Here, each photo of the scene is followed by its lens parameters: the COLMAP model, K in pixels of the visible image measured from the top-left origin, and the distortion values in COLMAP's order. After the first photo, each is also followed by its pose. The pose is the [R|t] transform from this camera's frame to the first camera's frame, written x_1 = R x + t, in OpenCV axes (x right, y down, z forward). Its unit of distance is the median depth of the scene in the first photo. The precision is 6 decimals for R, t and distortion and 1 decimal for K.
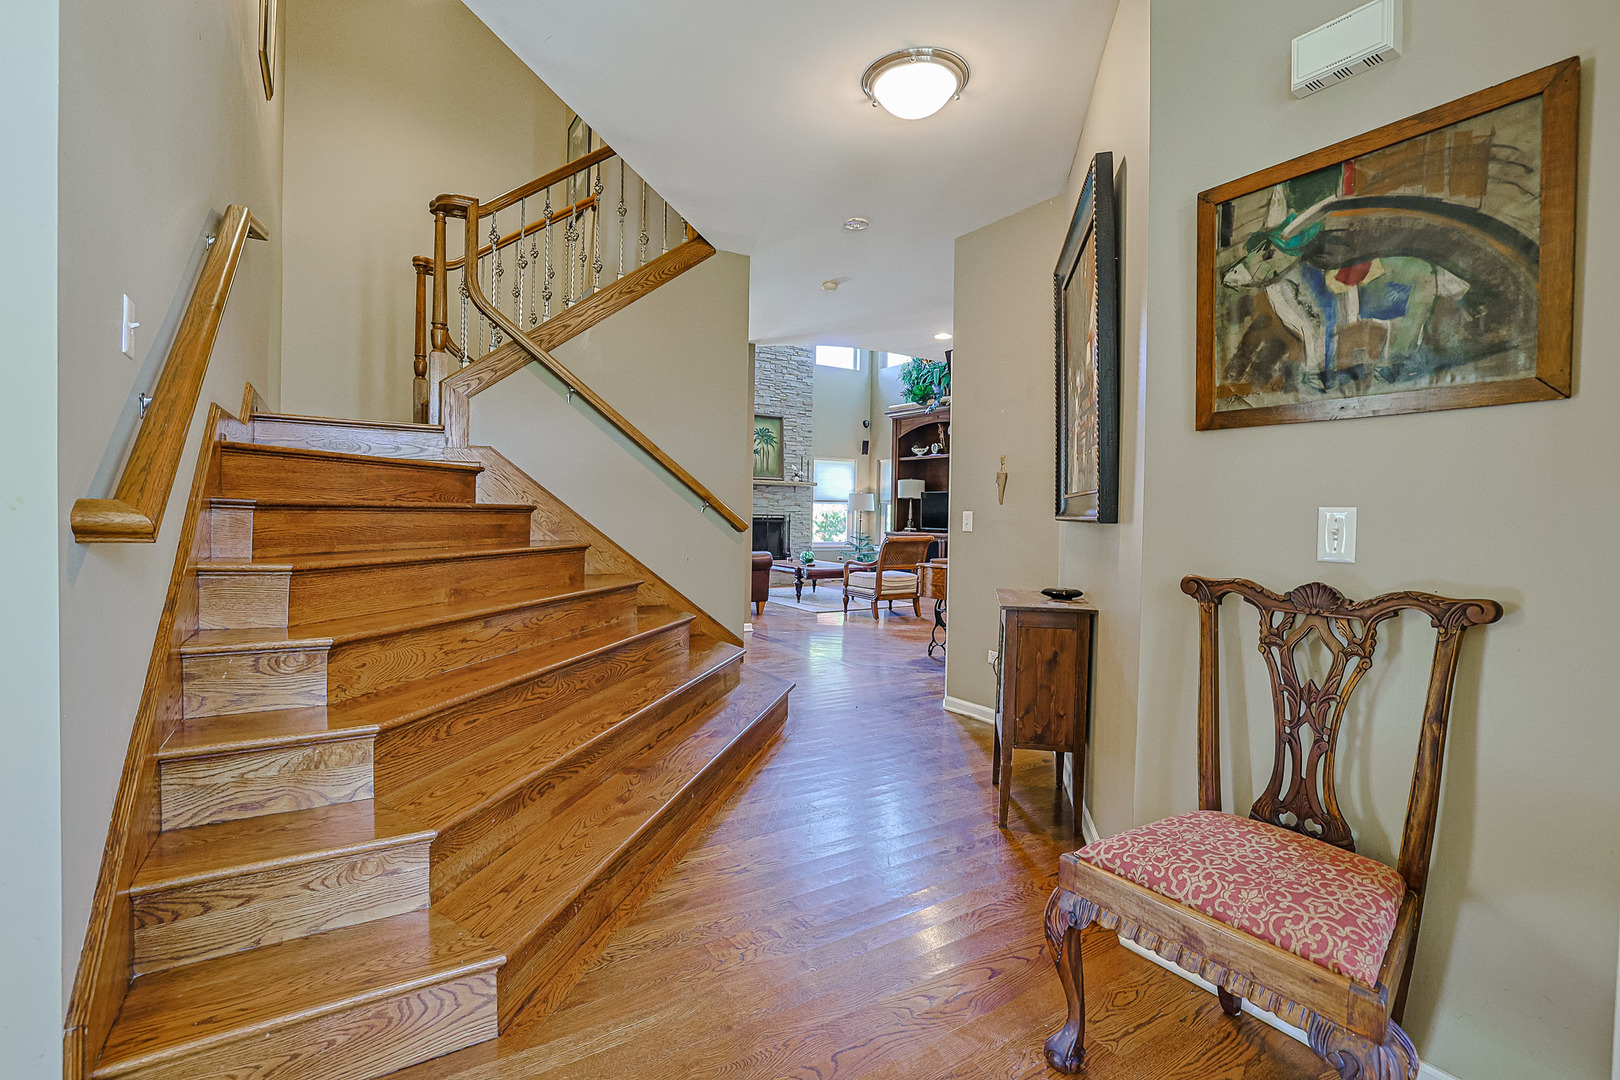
lens RADIAL K [[736.2, 0, 805.0], [0, 736.2, 531.8], [0, 0, 1]] dist [-0.050434, 0.019315]
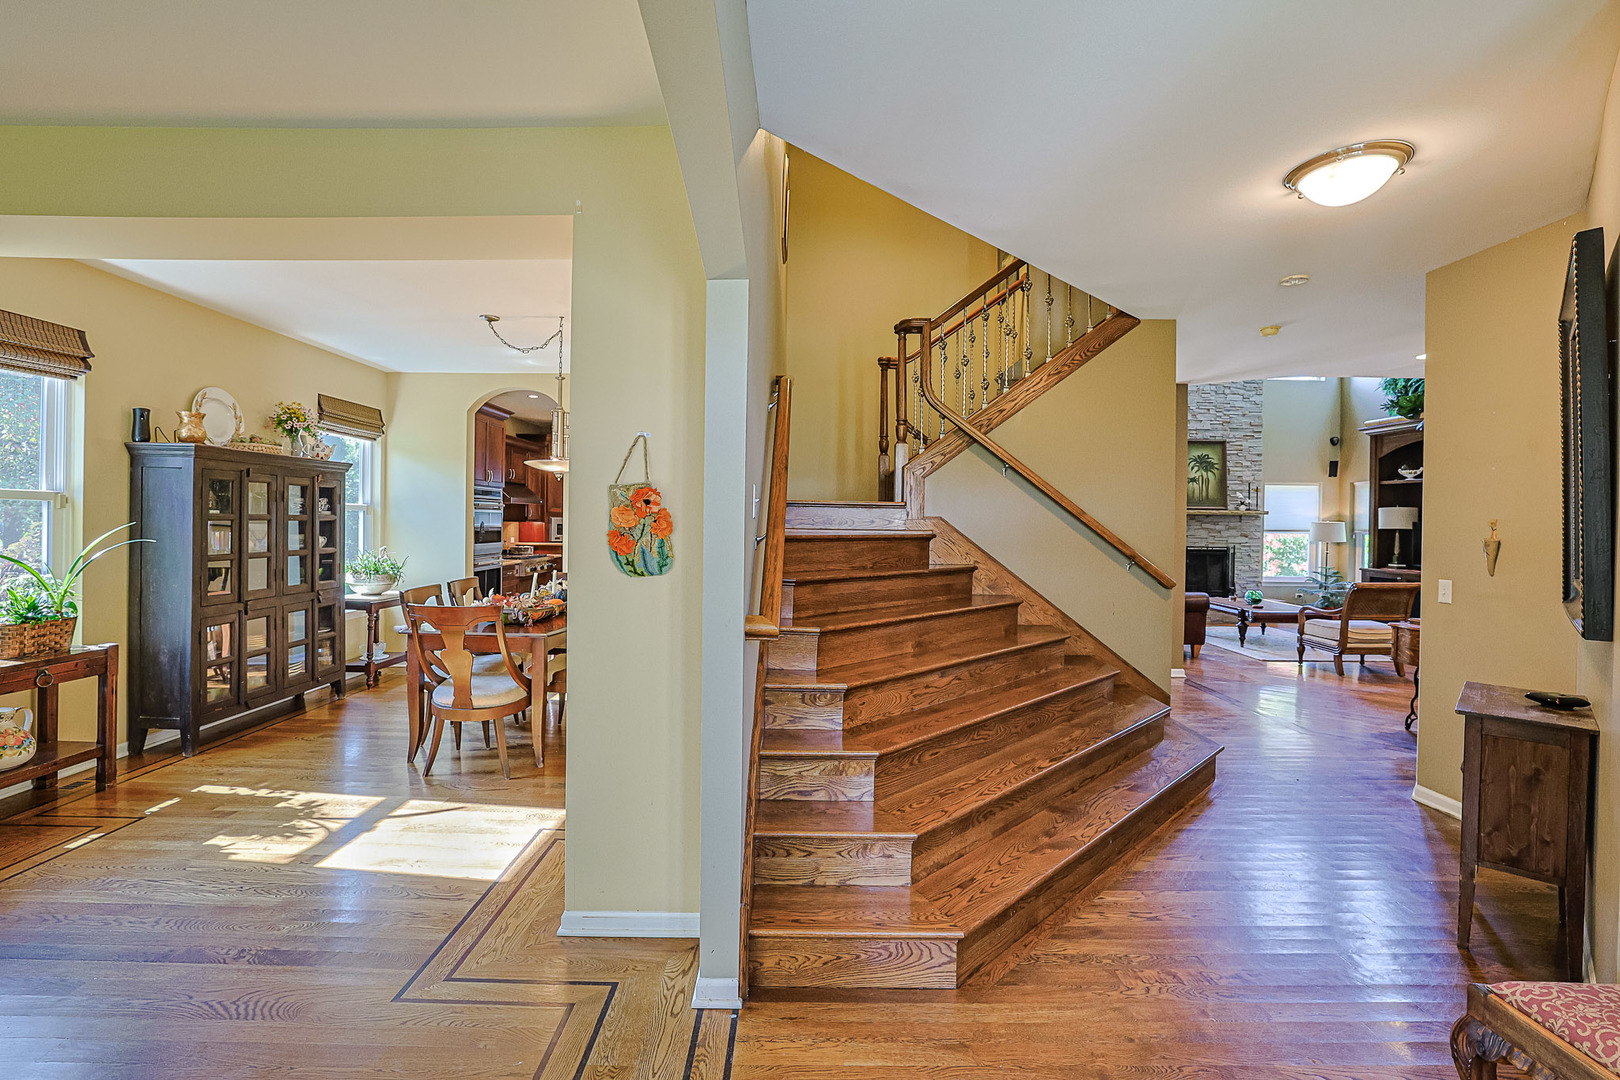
lens RADIAL K [[736.2, 0, 805.0], [0, 736.2, 531.8], [0, 0, 1]] dist [-0.050434, 0.019315]
pose [[0.844683, 0.000773, -0.535266, 0.046958], [-0.010126, 0.999843, -0.014536, -0.098666], [0.535171, 0.017698, 0.844559, -0.214261]]
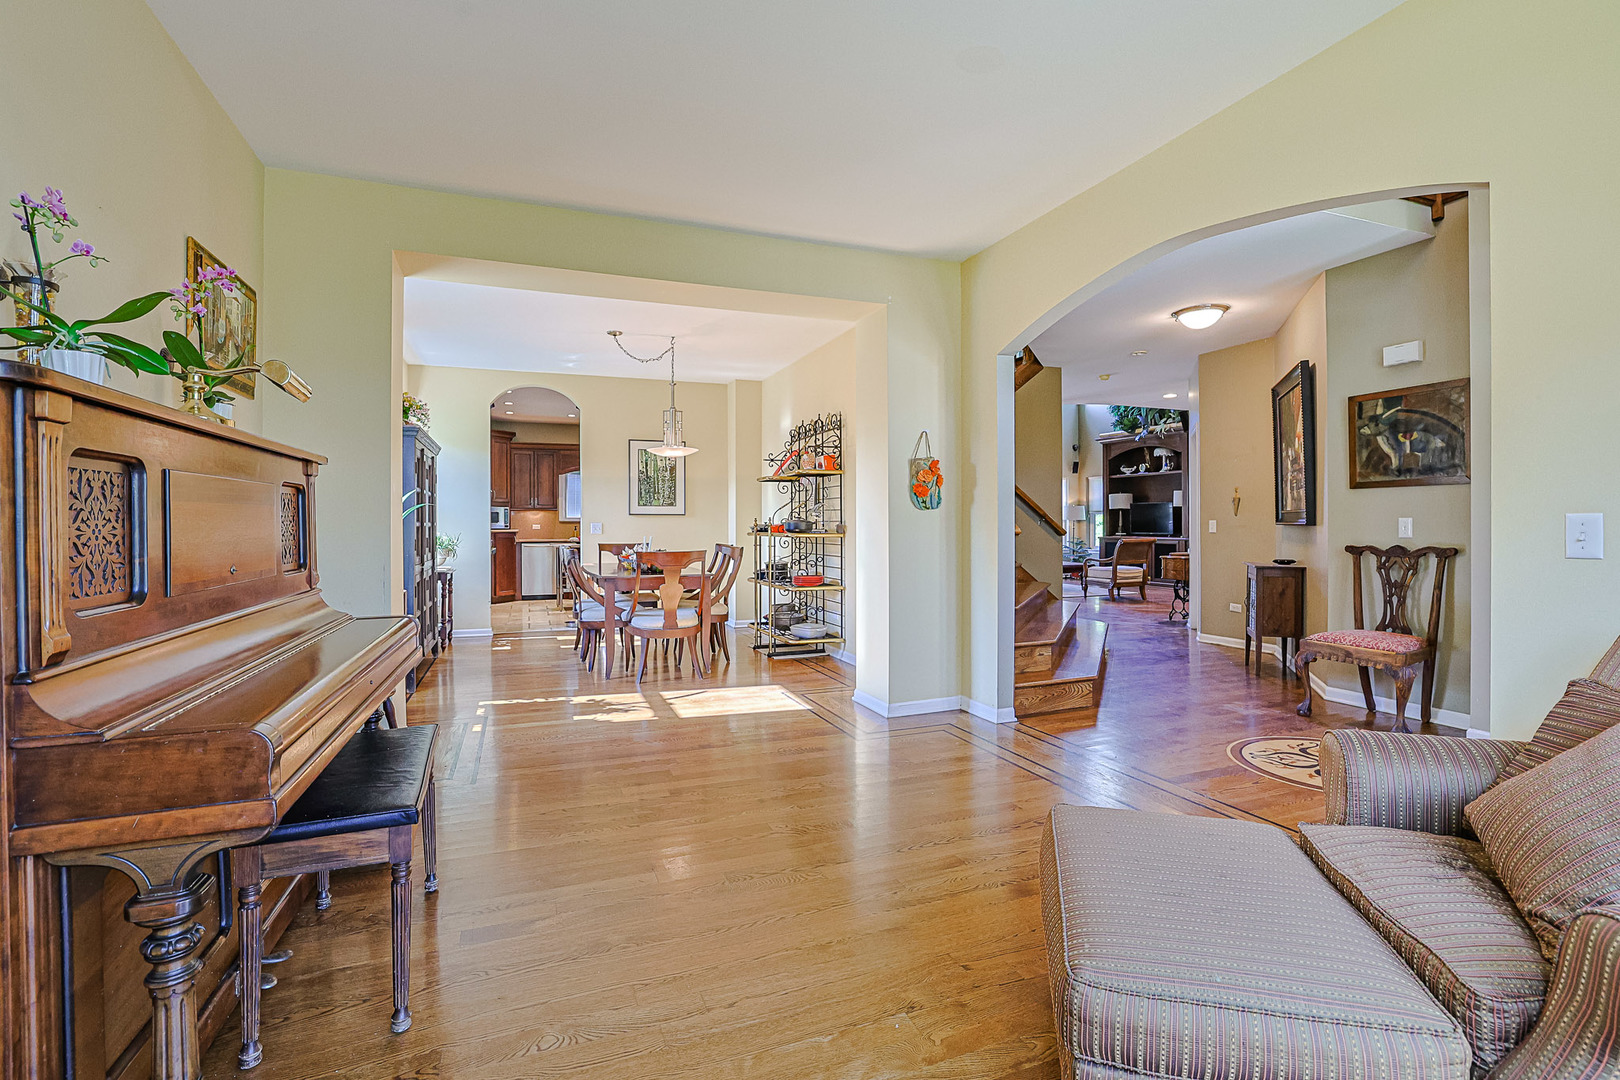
lens RADIAL K [[736.2, 0, 805.0], [0, 736.2, 531.8], [0, 0, 1]] dist [-0.050434, 0.019315]
pose [[0.980169, -0.020287, -0.197121, -0.538233], [0.017358, 0.999712, -0.016574, 0.013550], [0.197401, 0.012824, 0.980239, -1.183863]]
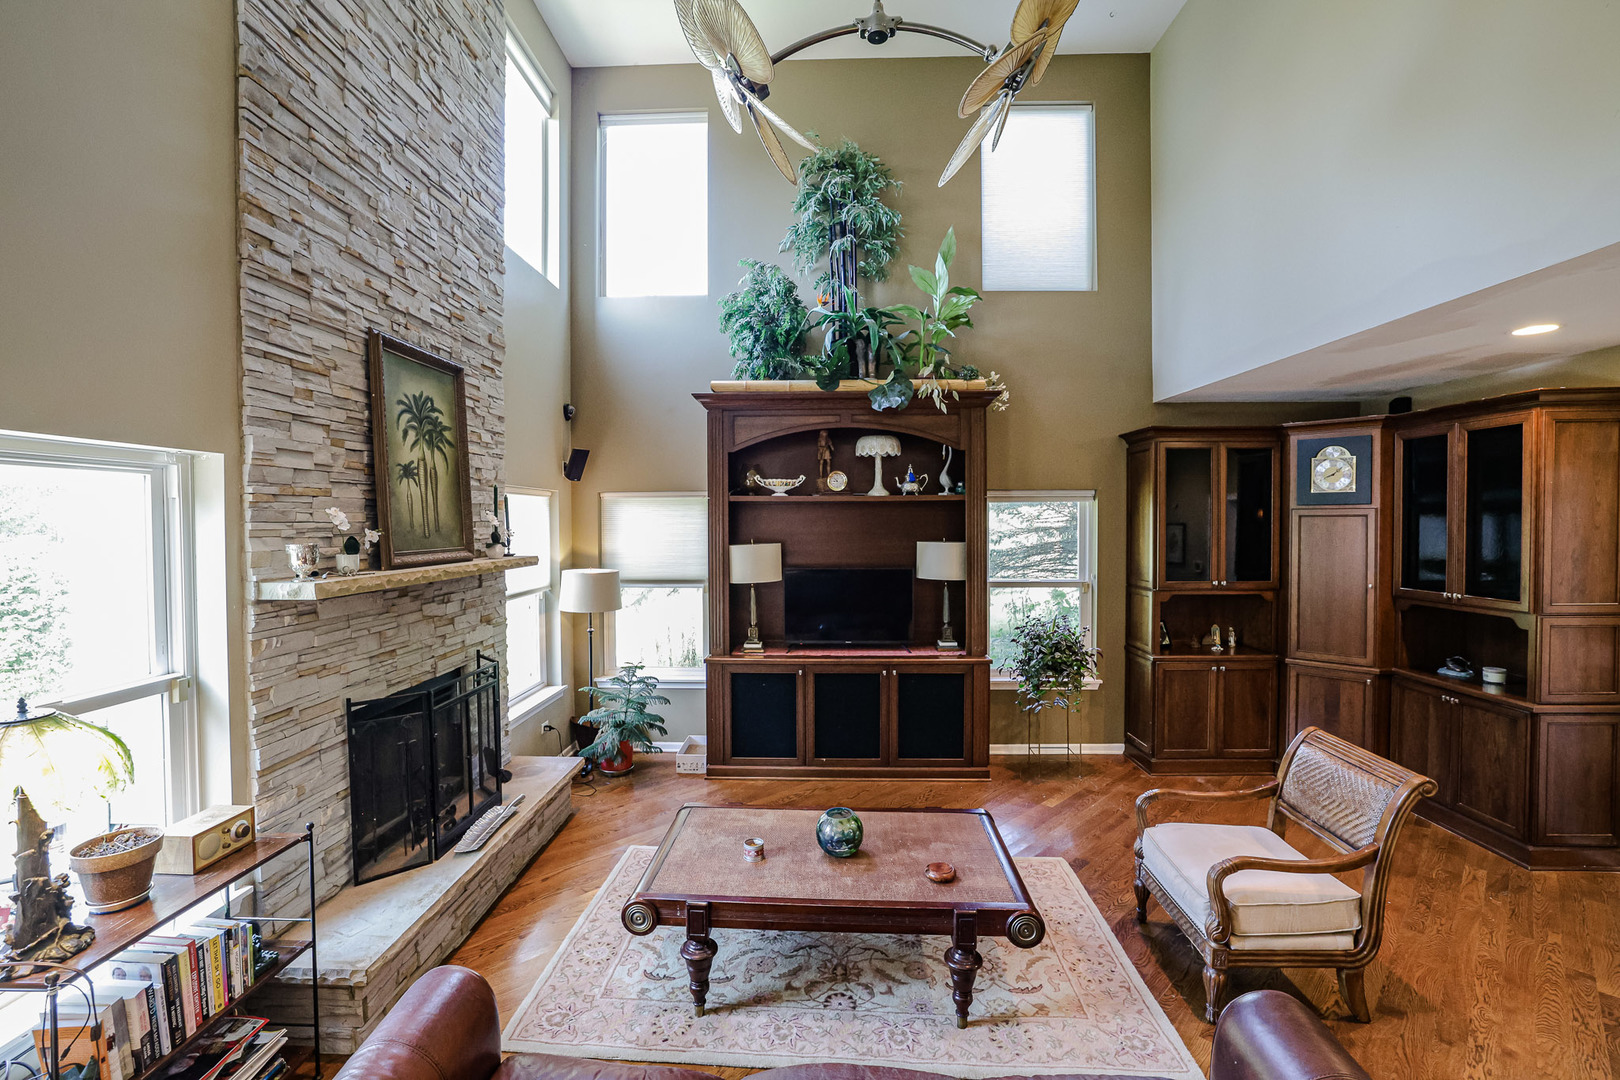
lens RADIAL K [[694.7, 0, 809.7], [0, 694.7, 531.8], [0, 0, 1]] dist [-0.042807, 0.014516]
pose [[0.560444, -0.033406, 0.827518, -0.851037], [0.035450, 0.999238, 0.016329, -0.343941], [-0.827433, 0.020184, 0.561201, 2.940233]]
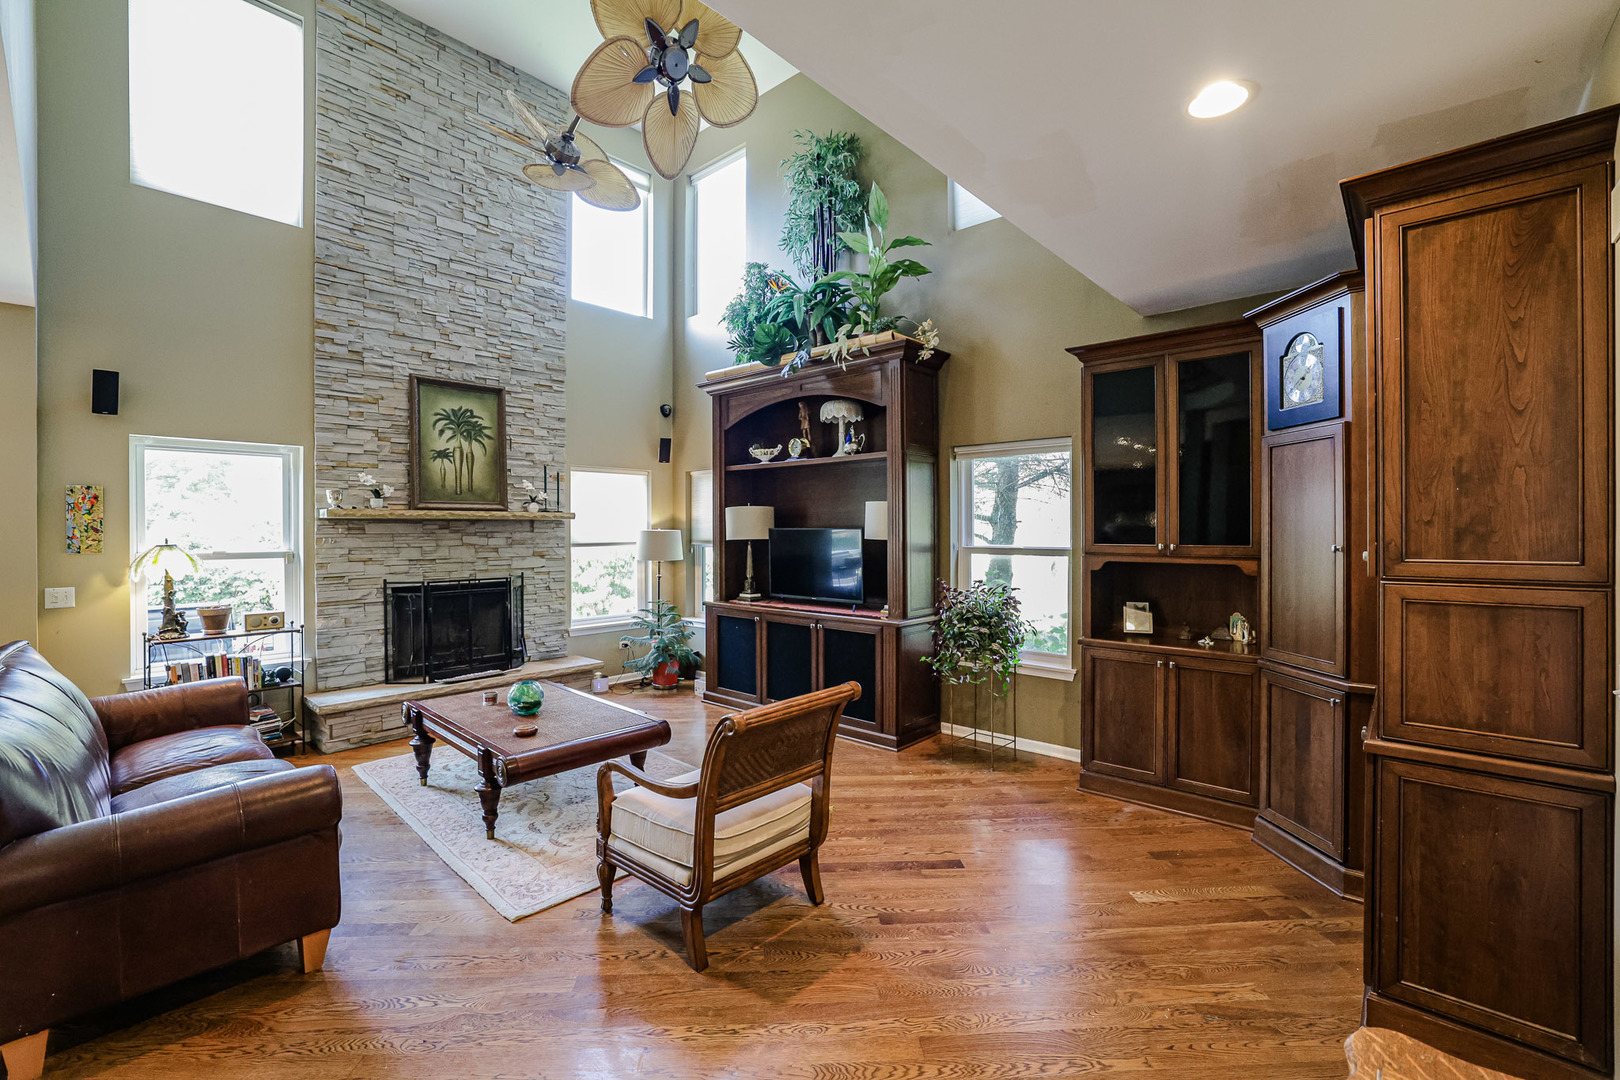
lens RADIAL K [[698.7, 0, 808.1], [0, 698.7, 528.1], [0, 0, 1]] dist [-0.047908, 0.015706]
pose [[0.963342, -0.020424, 0.267497, 0.190859], [0.027124, 0.999403, -0.021377, -0.172774], [-0.266901, 0.027850, 0.963321, 1.992876]]
